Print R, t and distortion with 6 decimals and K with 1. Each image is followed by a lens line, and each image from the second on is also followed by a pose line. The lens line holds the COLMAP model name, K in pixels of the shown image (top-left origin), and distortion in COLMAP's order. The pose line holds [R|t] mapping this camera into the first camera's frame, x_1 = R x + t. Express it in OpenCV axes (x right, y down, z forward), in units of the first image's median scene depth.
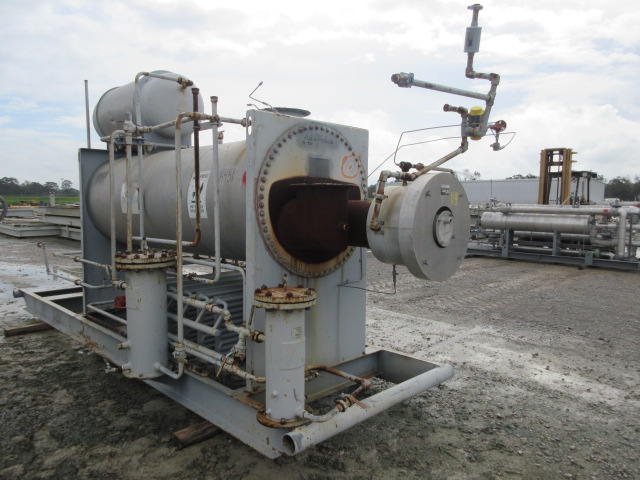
lens RADIAL K [[476.9, 0, 319.8], [0, 476.9, 241.2], [0, 0, 1]] dist [0.010479, -0.000036]
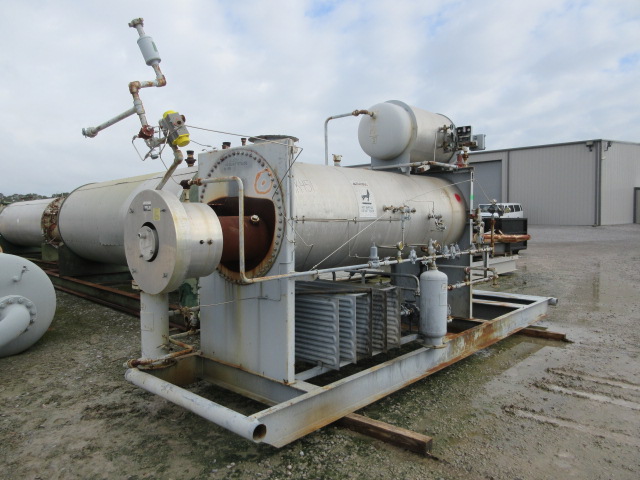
lens RADIAL K [[476.9, 0, 321.2], [0, 476.9, 240.6], [0, 0, 1]] dist [0.010479, -0.000036]
pose [[0.055849, 0.041827, -0.997563, 1.112810], [-0.074139, 0.996538, 0.037633, -0.083614], [0.995683, 0.071857, 0.058756, 1.106616]]
